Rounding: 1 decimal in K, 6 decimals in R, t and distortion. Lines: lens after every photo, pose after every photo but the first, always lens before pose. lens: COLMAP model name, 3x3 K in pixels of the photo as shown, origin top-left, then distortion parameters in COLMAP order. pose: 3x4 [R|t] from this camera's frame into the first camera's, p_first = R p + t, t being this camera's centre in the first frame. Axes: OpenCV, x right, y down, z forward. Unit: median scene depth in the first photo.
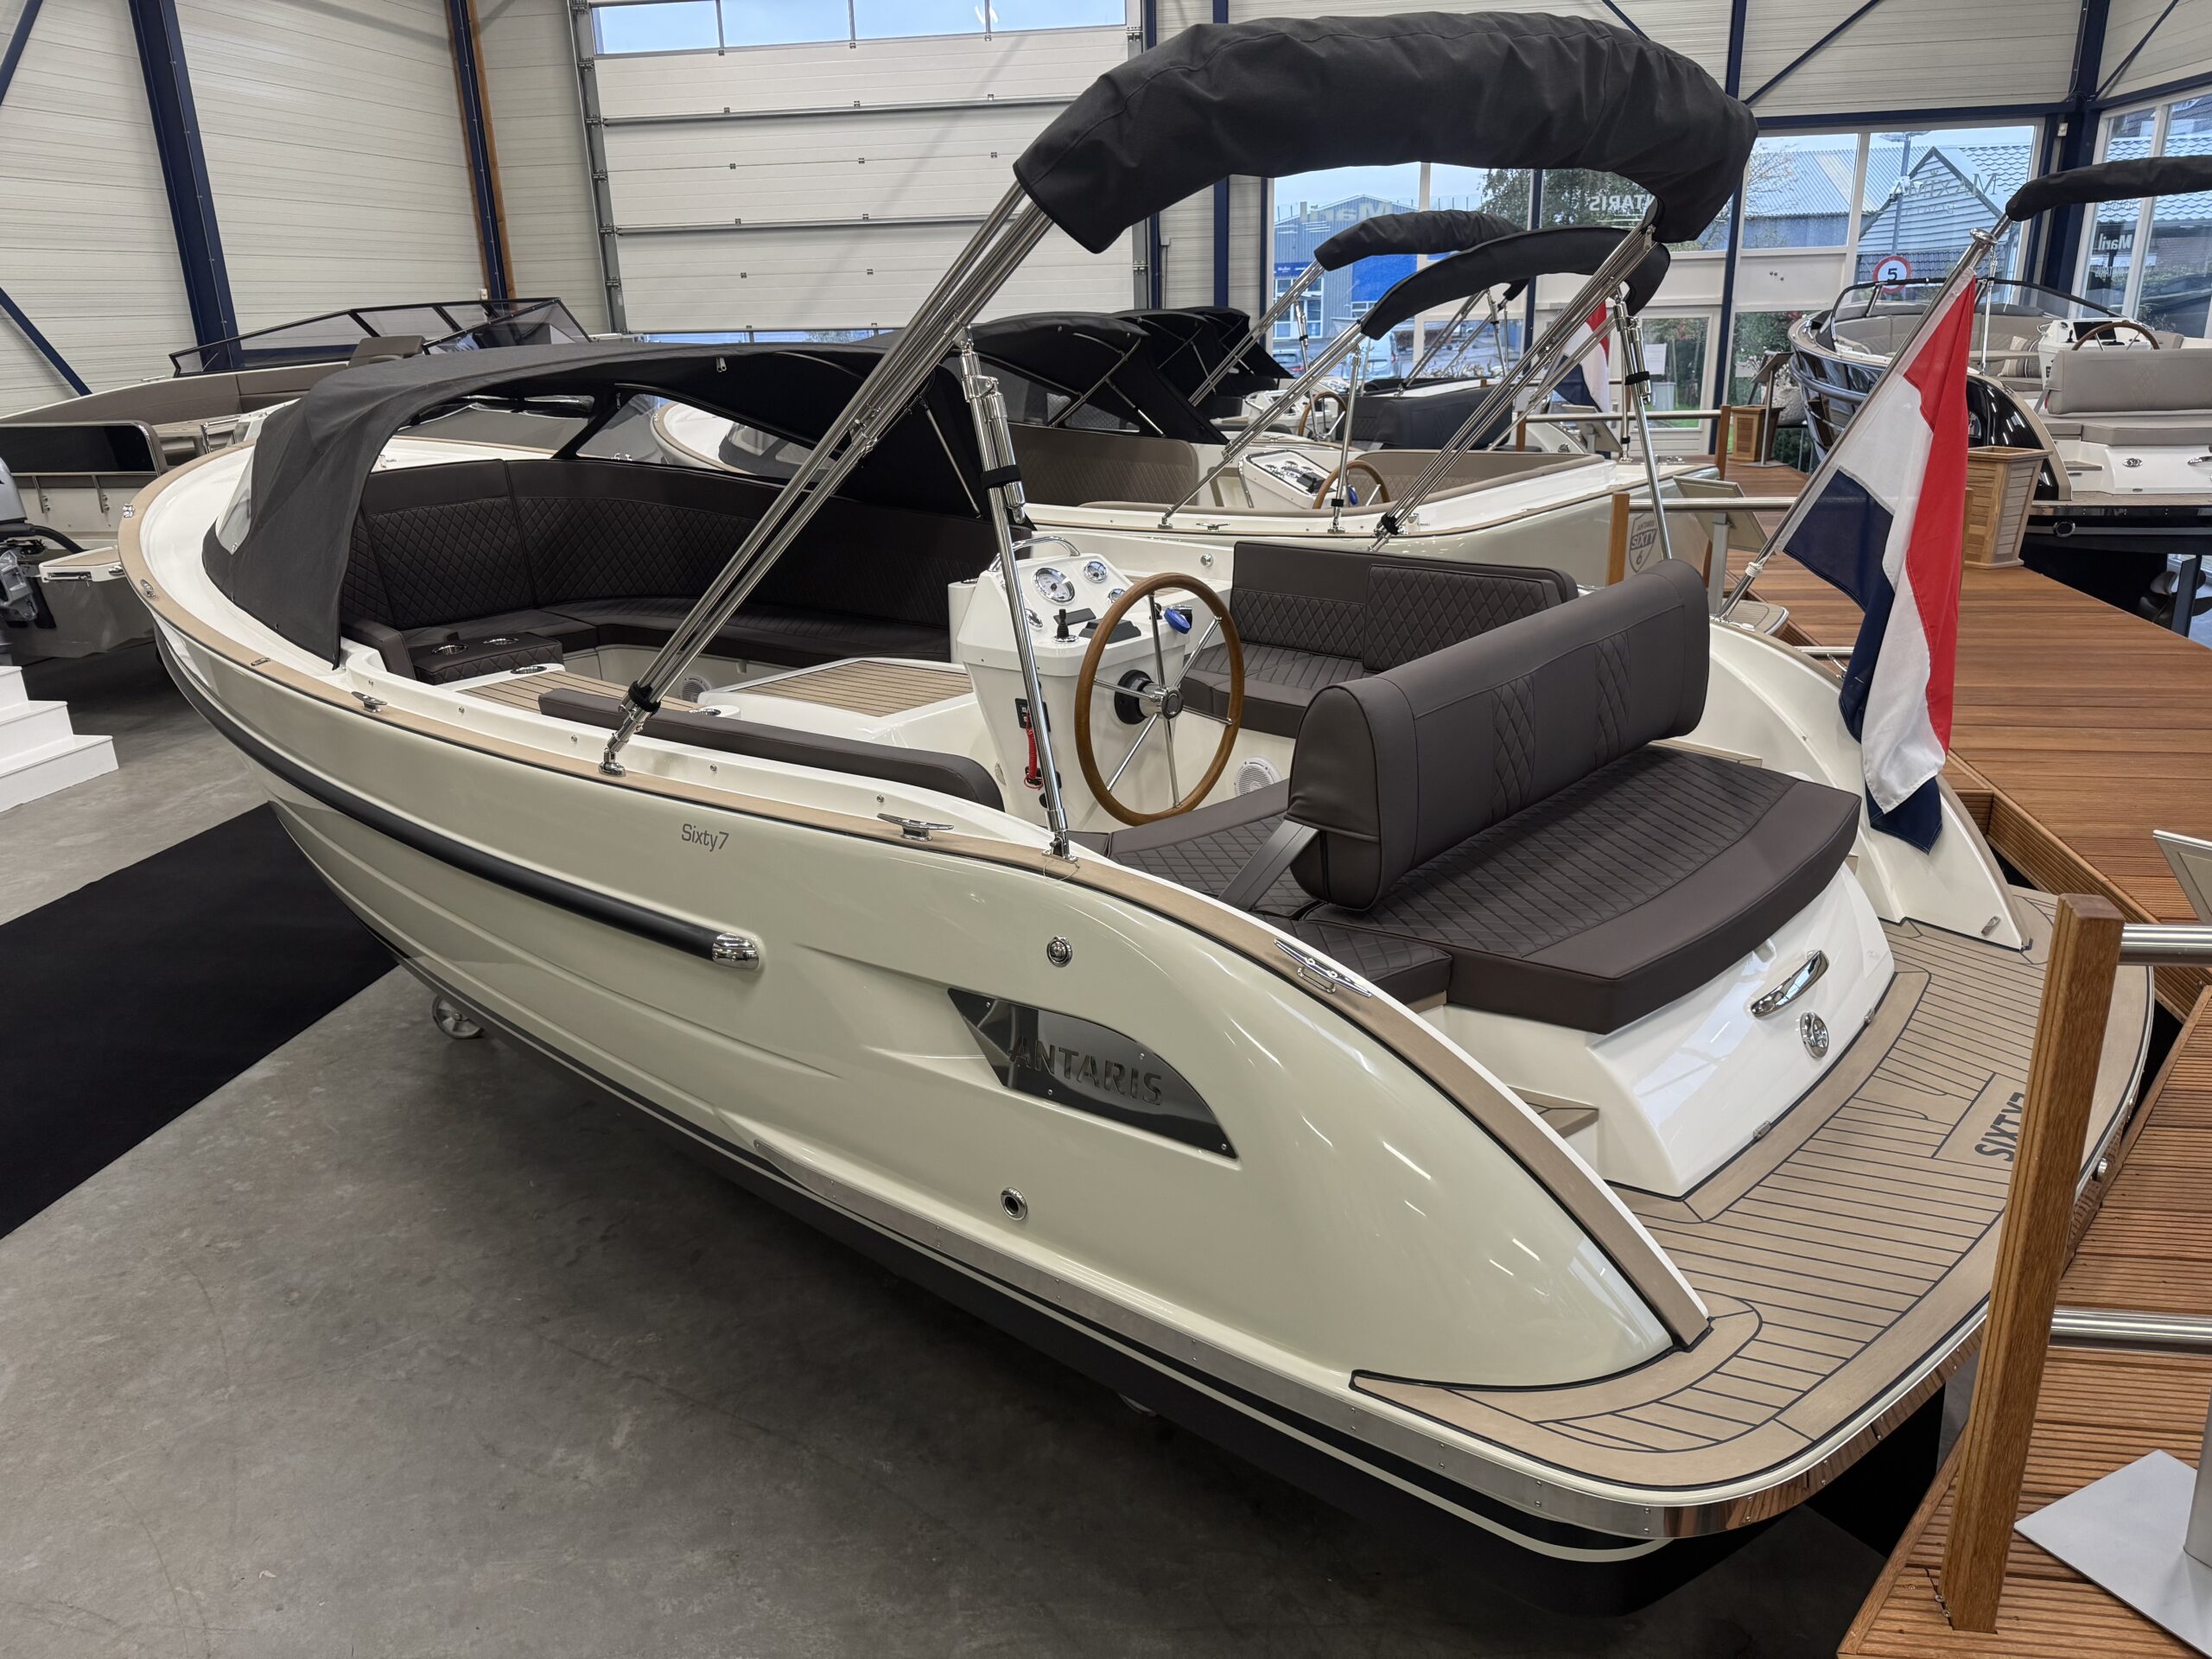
lens RADIAL K [[1542.5, 0, 1124.2], [0, 1542.5, 836.8], [0, 0, 1]] dist [0.058075, -0.175581]
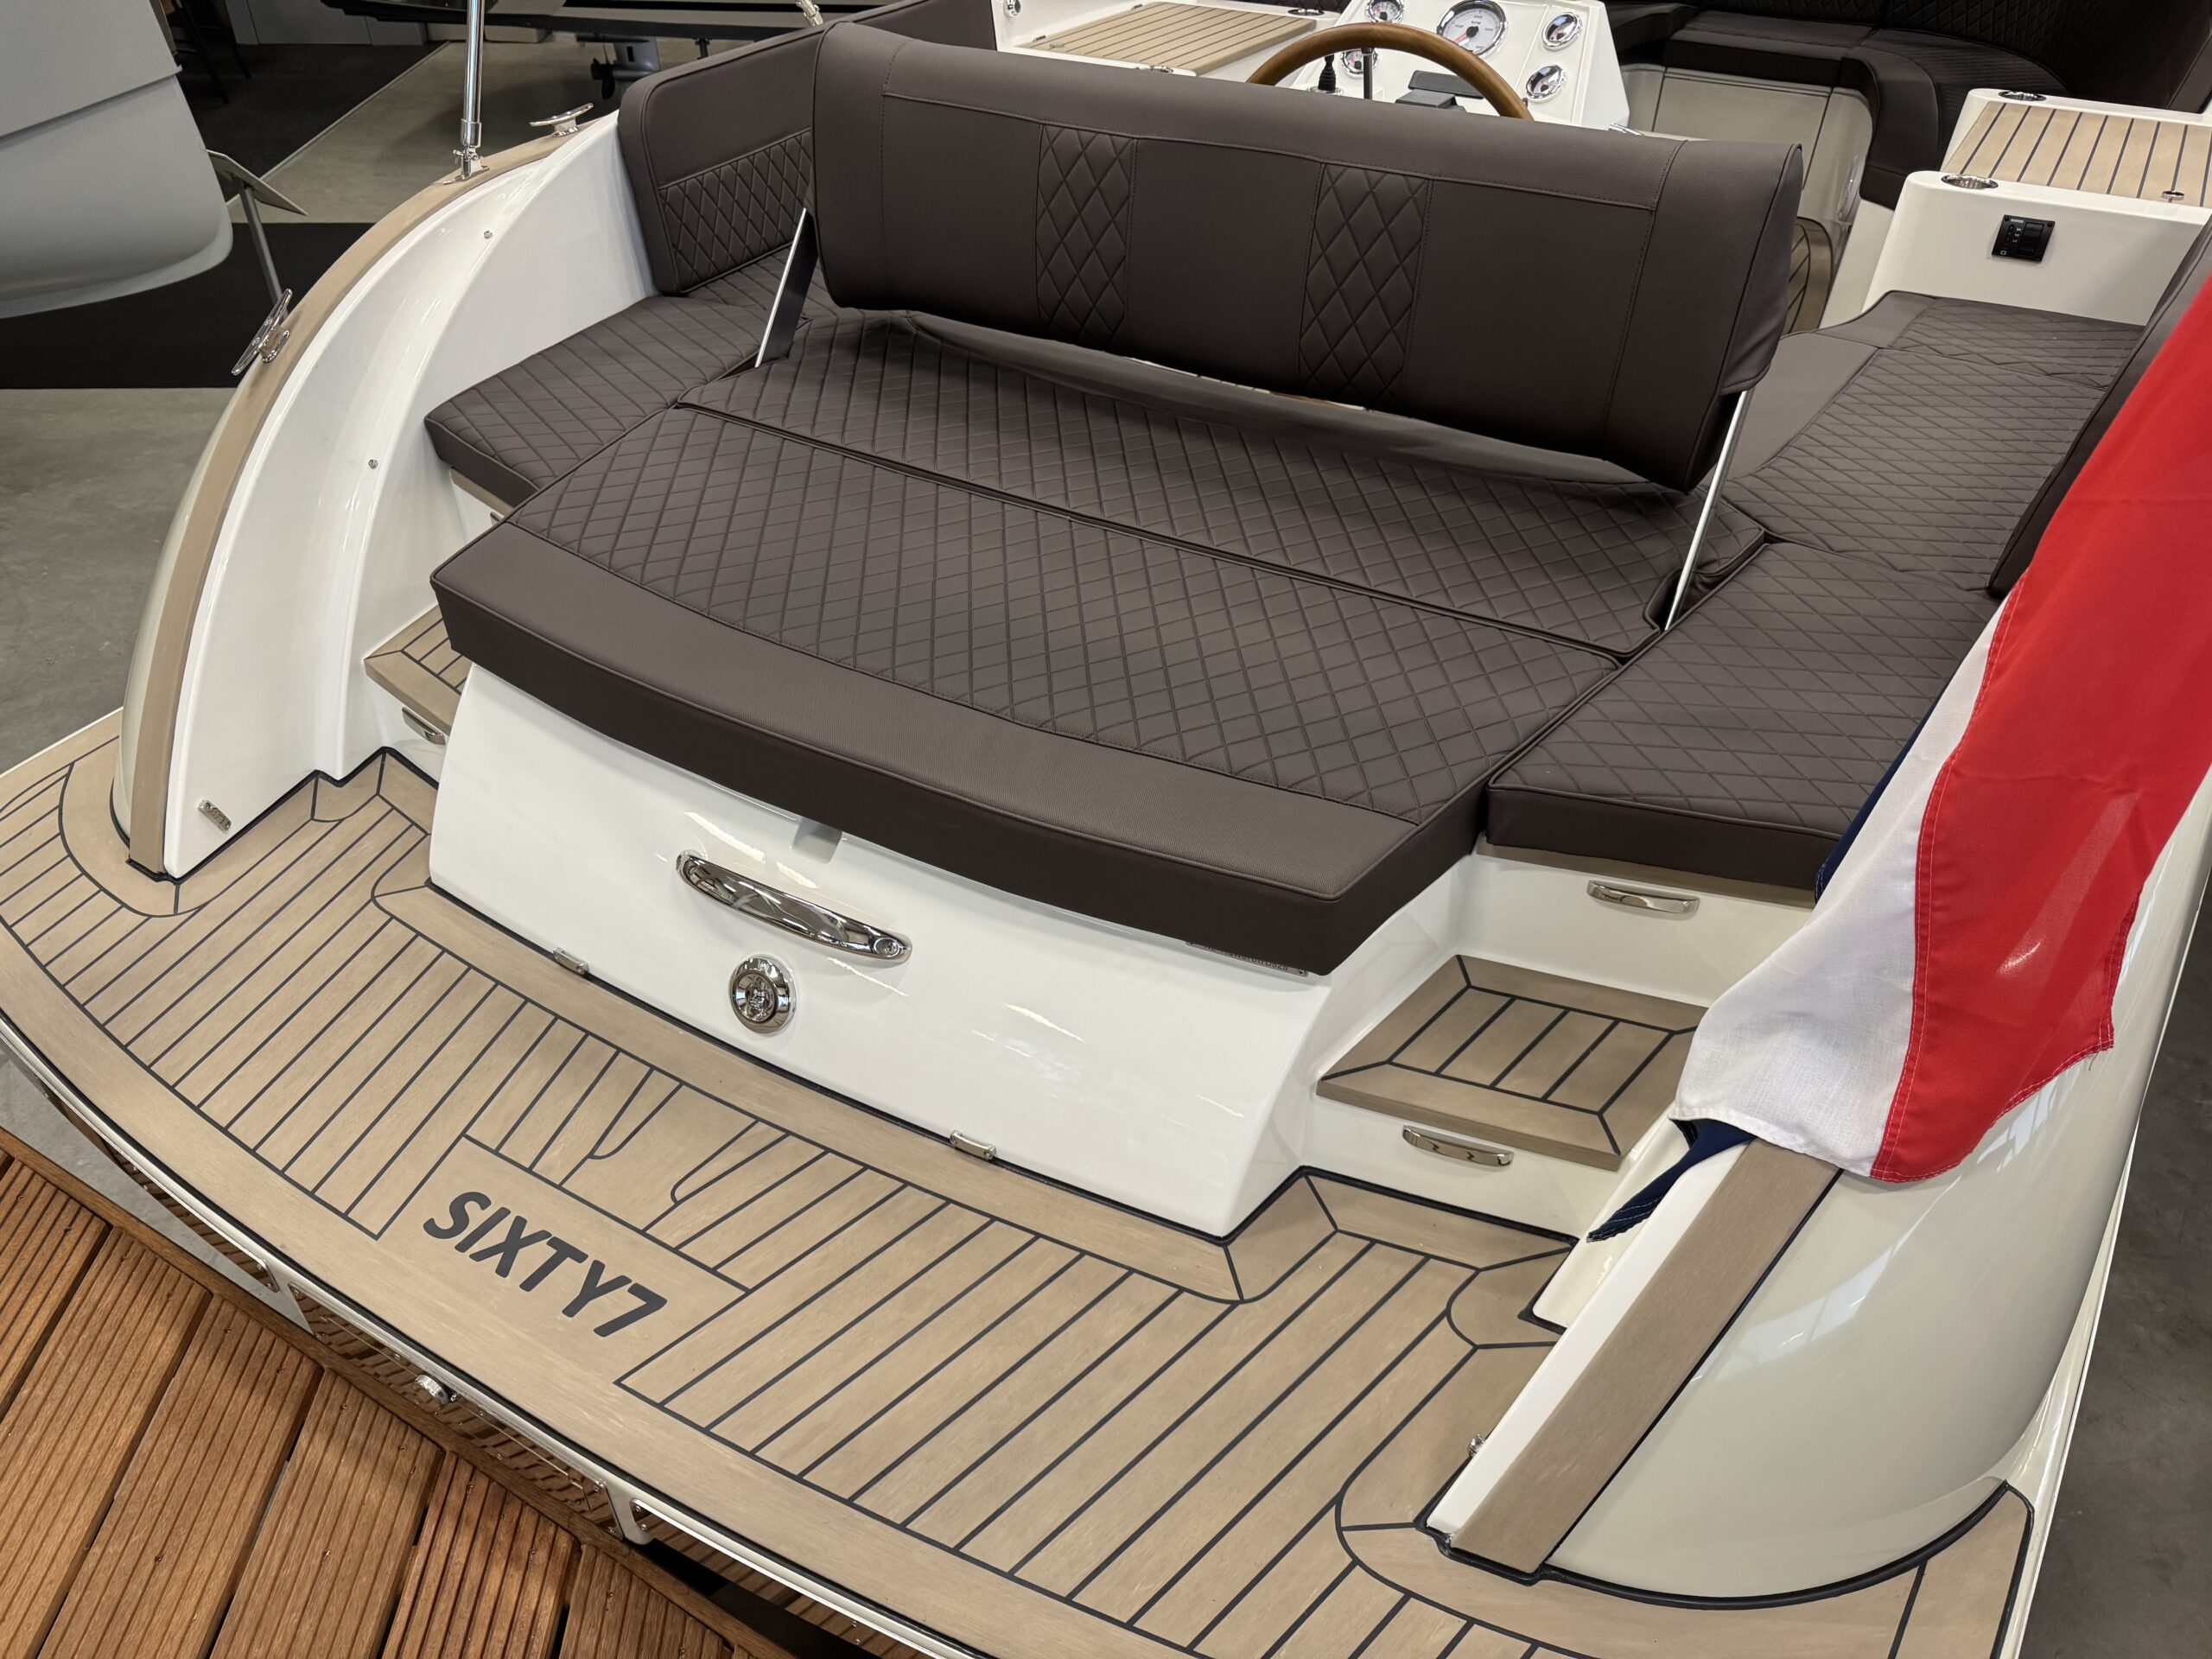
lens RADIAL K [[1564.4, 0, 1106.0], [0, 1564.4, 829.5], [0, 0, 1]] dist [0.050016, -0.075266]
pose [[0.193977, 0.615063, -0.764245, 0.522866], [-0.339178, 0.773046, 0.536057, -0.165303], [0.920506, 0.155232, 0.358569, 0.531774]]
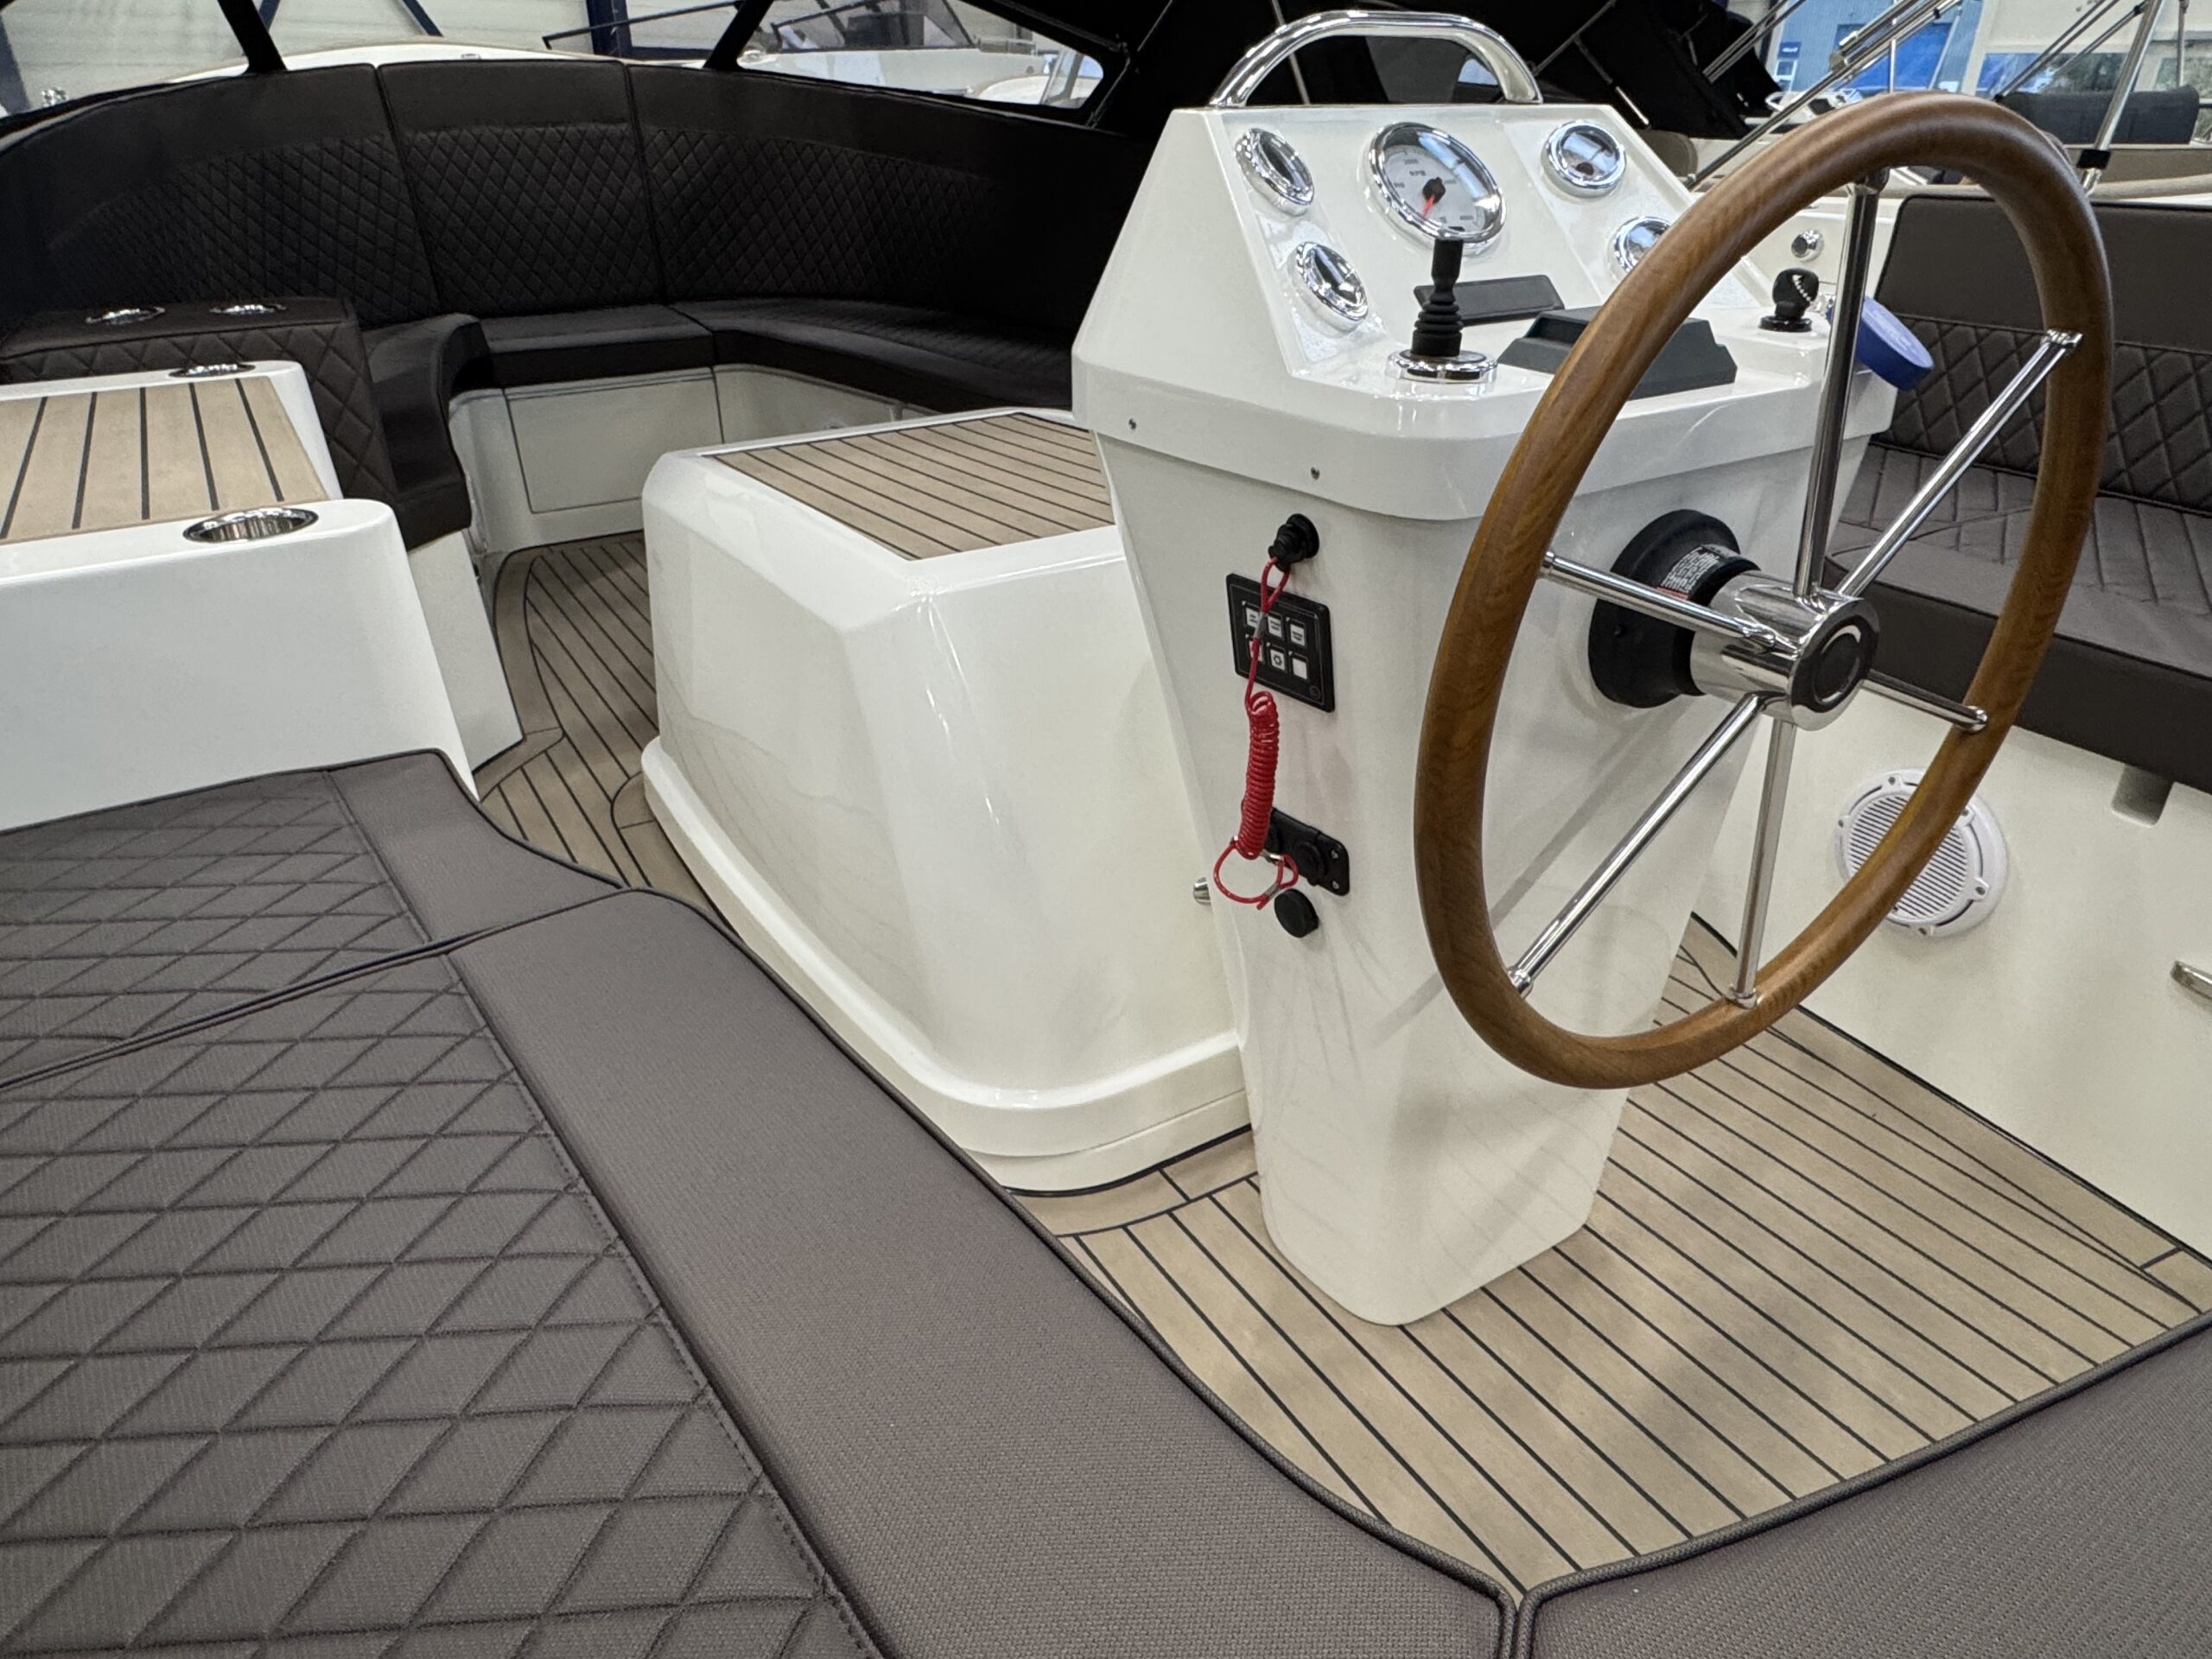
lens RADIAL K [[1381.7, 0, 1083.6], [0, 1381.7, 837.6], [0, 0, 1]] dist [-0.039155, 0.033902]
pose [[0.954321, 0.161343, -0.251477, -0.018938], [-0.116182, 0.975814, 0.185171, -0.065825], [0.275271, -0.147495, 0.949985, 0.570899]]
